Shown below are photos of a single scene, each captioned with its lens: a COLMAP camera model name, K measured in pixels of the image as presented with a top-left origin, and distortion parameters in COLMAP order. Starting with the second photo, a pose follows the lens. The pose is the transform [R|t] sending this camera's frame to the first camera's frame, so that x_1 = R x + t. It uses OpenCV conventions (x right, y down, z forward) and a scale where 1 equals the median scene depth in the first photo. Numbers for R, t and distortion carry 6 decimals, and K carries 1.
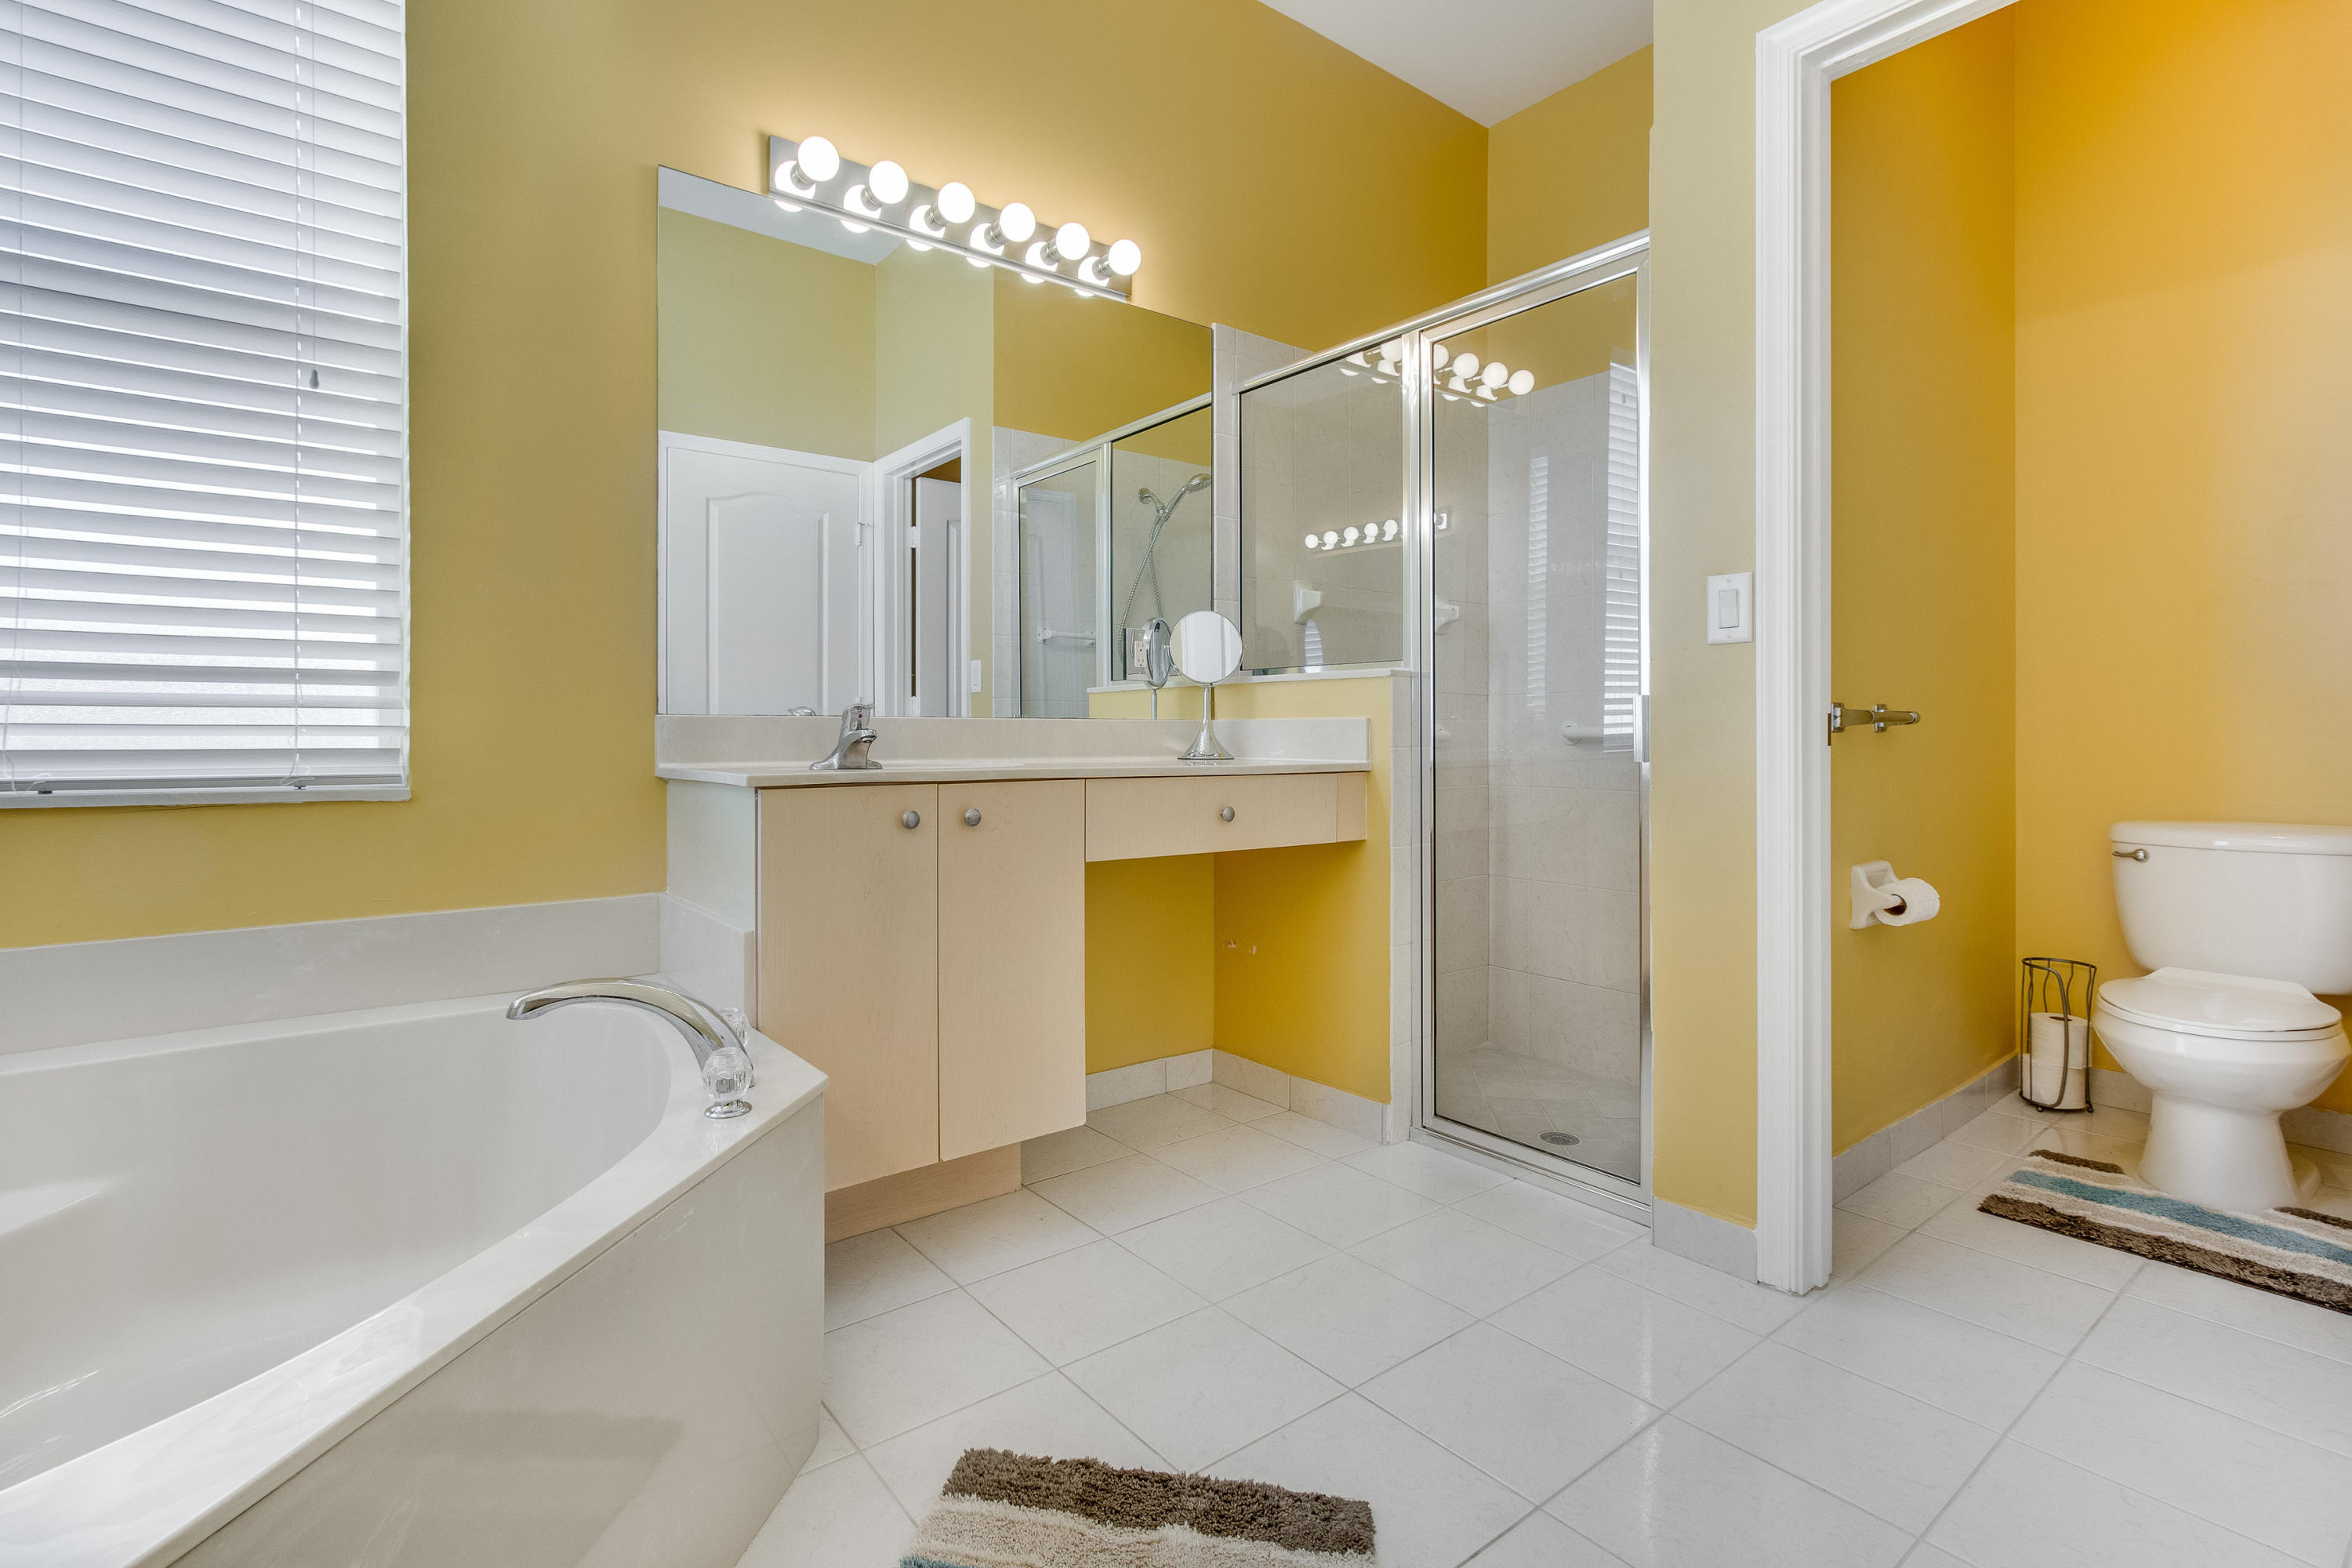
lens RADIAL K [[1139.0, 0, 1167.7], [0, 1139.0, 755.2], [0, 0, 1]] dist [-0.000941, -0.000165]
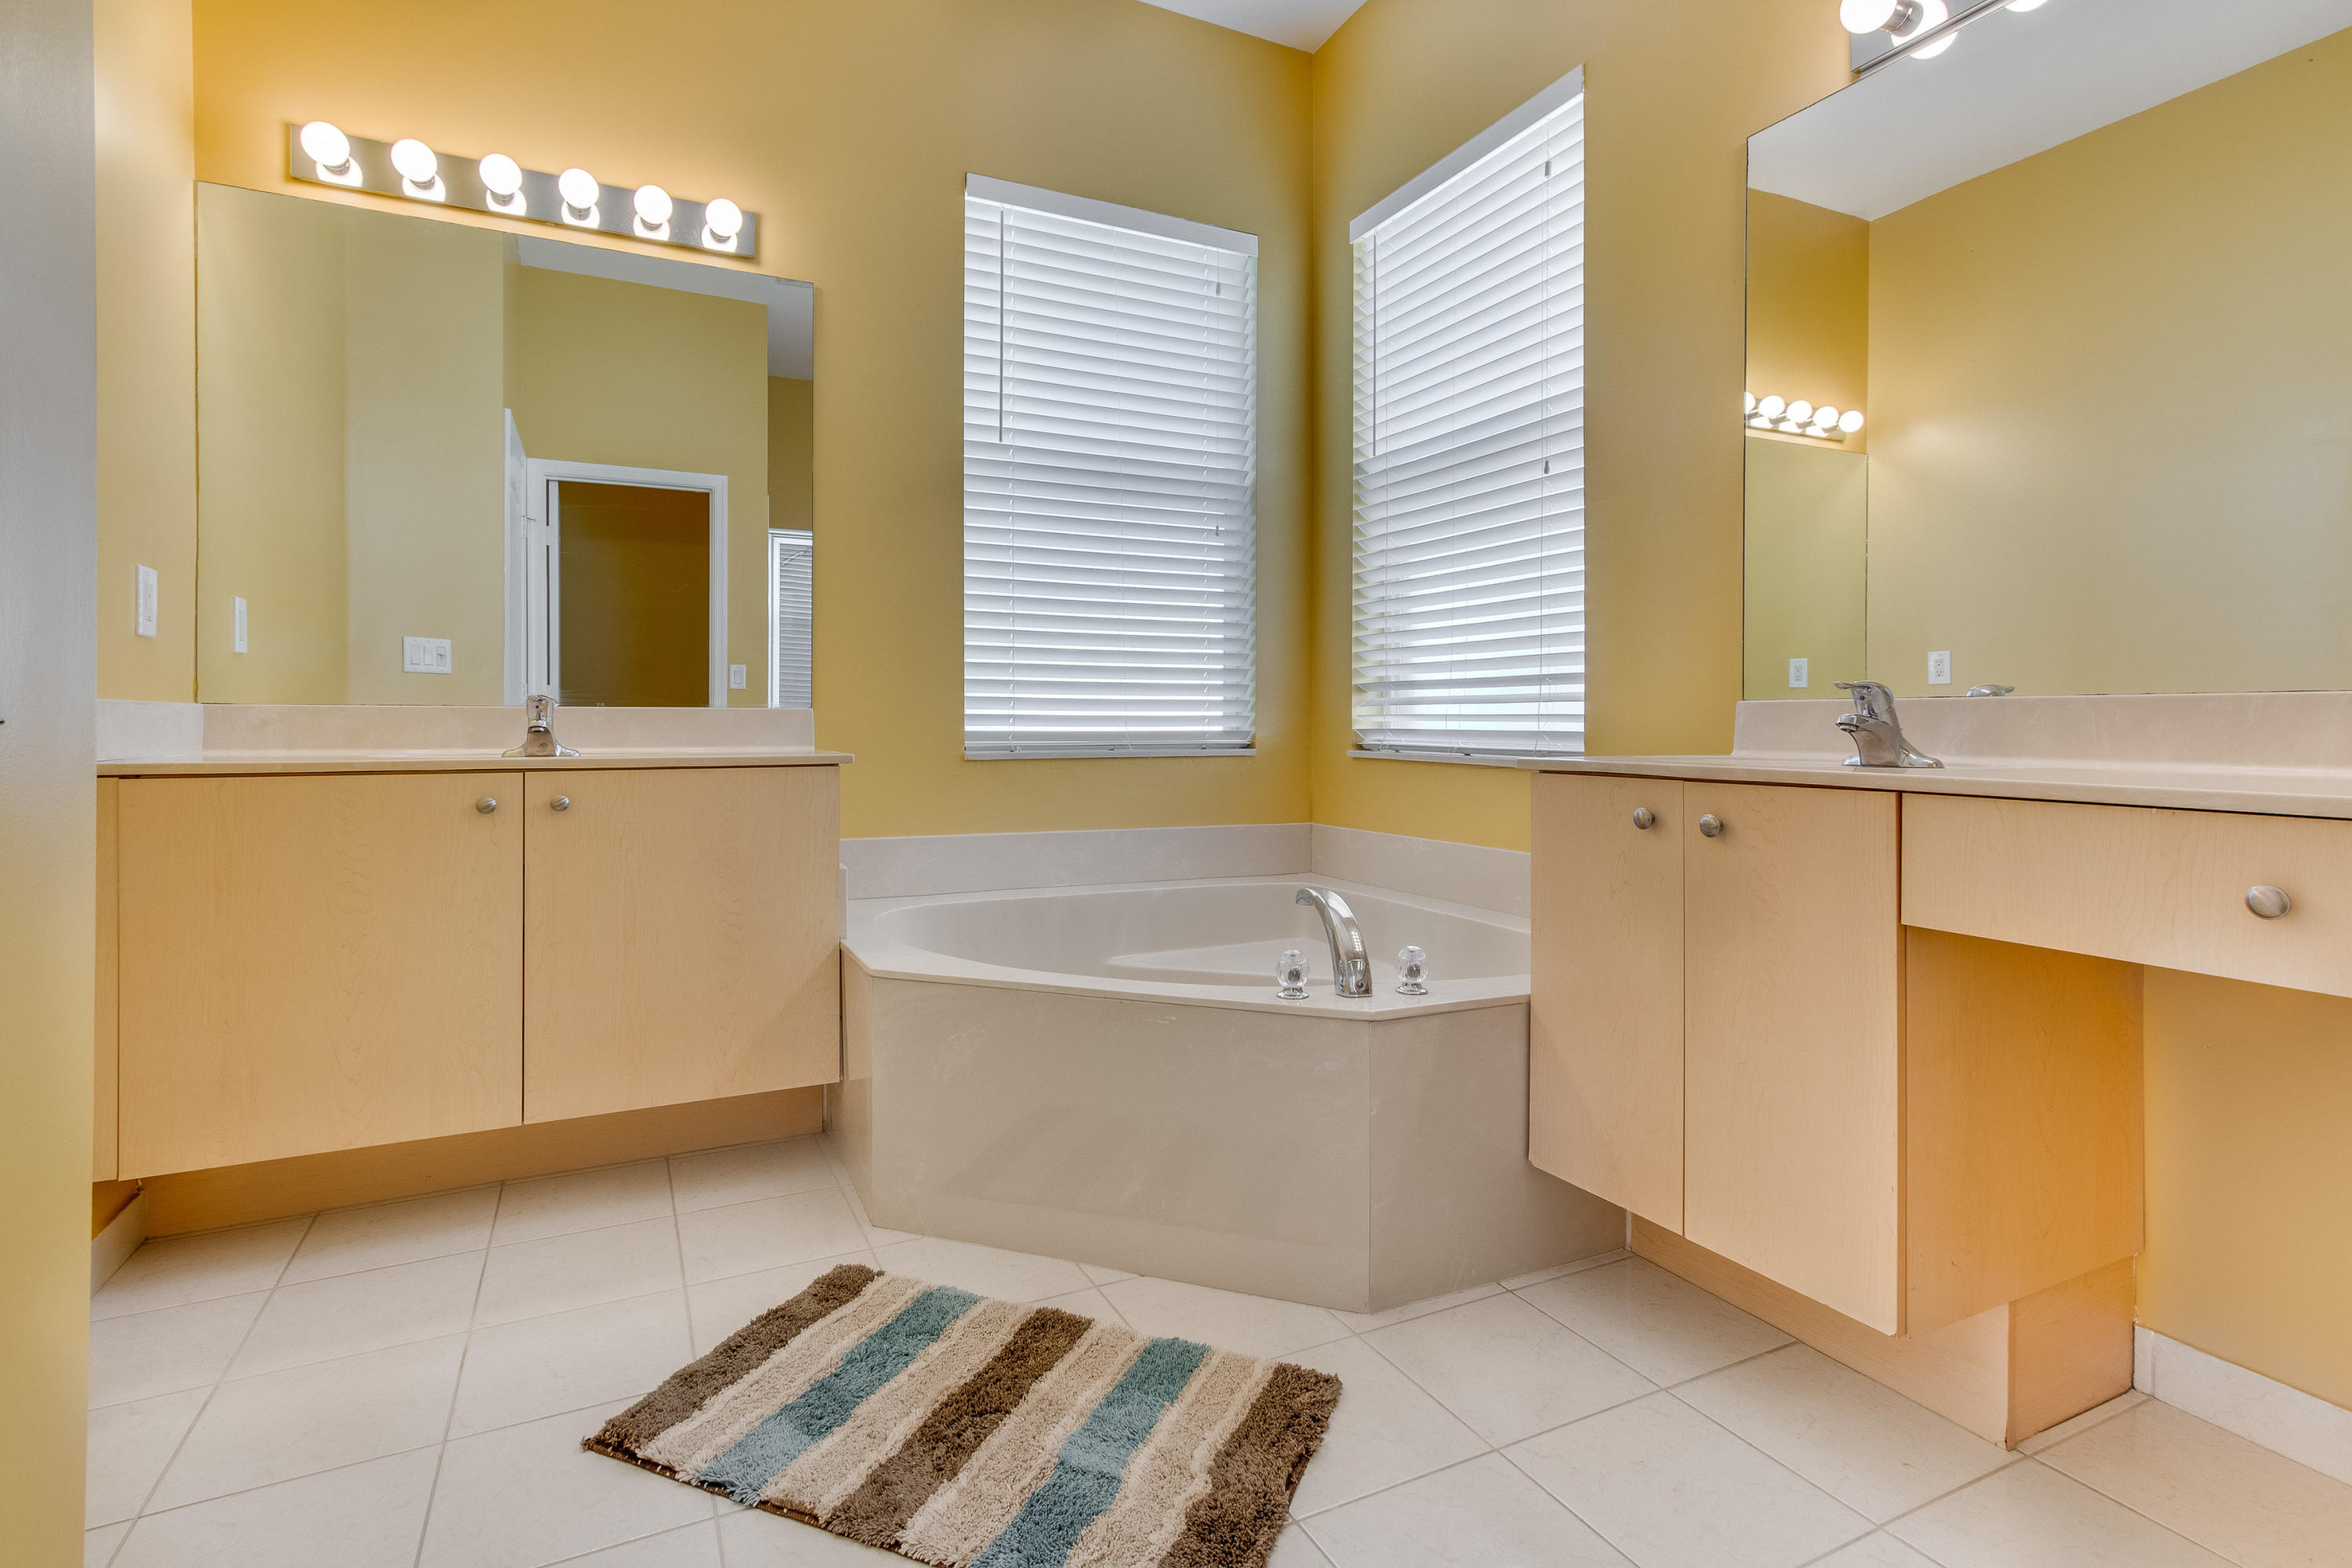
lens RADIAL K [[1139.0, 0, 1167.7], [0, 1139.0, 755.2], [0, 0, 1]] dist [-0.000941, -0.000165]
pose [[-0.212696, 0.027690, -0.976726, 0.720319], [-0.022106, 0.999206, 0.033141, -0.012344], [0.976868, 0.028640, -0.211915, 0.845211]]
